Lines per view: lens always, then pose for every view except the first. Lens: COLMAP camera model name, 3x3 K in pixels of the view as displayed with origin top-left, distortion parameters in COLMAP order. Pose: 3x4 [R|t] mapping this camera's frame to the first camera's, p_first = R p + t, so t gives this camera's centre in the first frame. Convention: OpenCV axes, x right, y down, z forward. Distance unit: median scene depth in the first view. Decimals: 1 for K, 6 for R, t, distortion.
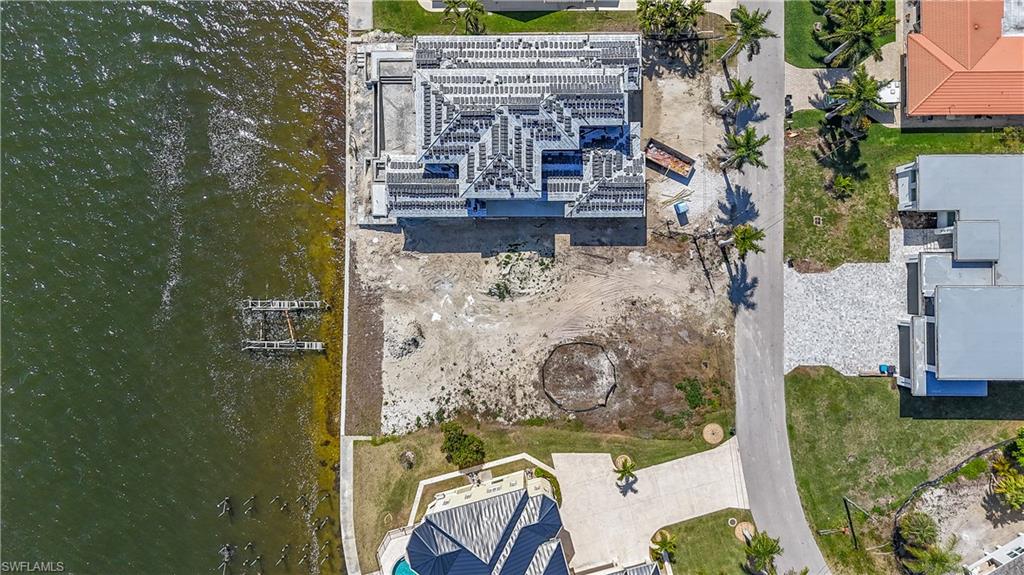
lens RADIAL K [[746.6, 0, 512.5], [0, 746.6, 261.3], [0, 0, 1]] dist [0.093740, -0.140474]
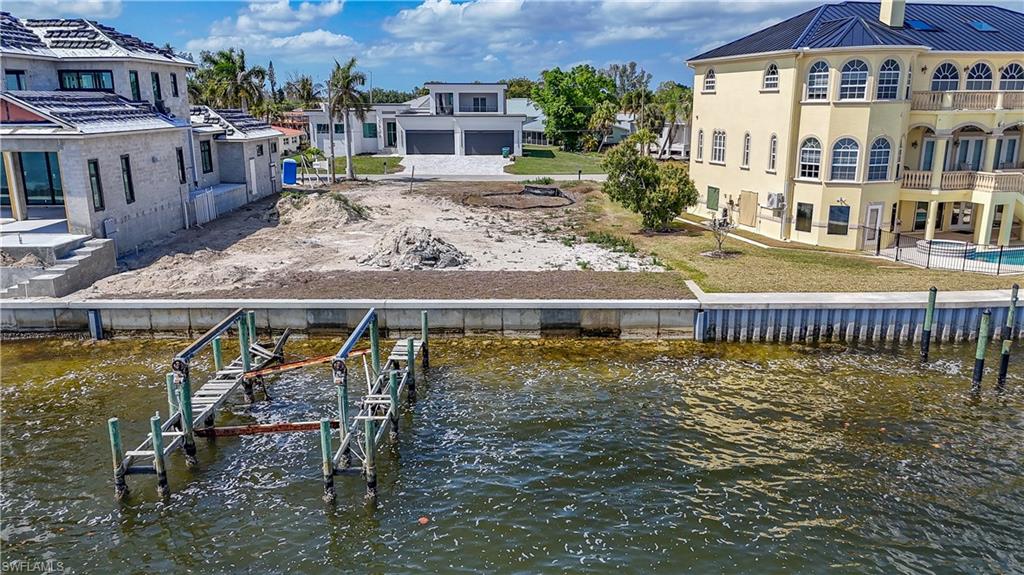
lens RADIAL K [[754.1, 0, 515.6], [0, 754.1, 289.5], [0, 0, 1]] dist [0.071993, -0.067478]
pose [[0.002169, -0.235350, 0.971908, -0.536948], [0.999894, 0.014480, 0.001275, 0.153726], [-0.014373, 0.971803, 0.235356, 0.923544]]
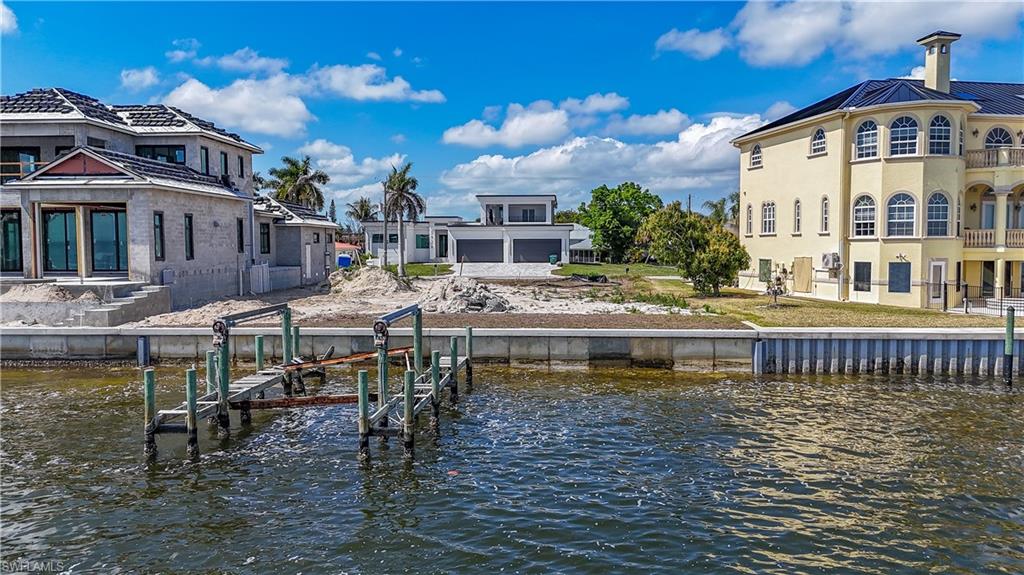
lens RADIAL K [[754.1, 0, 515.6], [0, 754.1, 289.5], [0, 0, 1]] dist [0.071993, -0.067478]
pose [[0.065076, -0.049900, 0.996632, -0.537312], [0.997786, 0.016968, -0.064302, 0.154466], [-0.013702, 0.998610, 0.050894, 0.972134]]
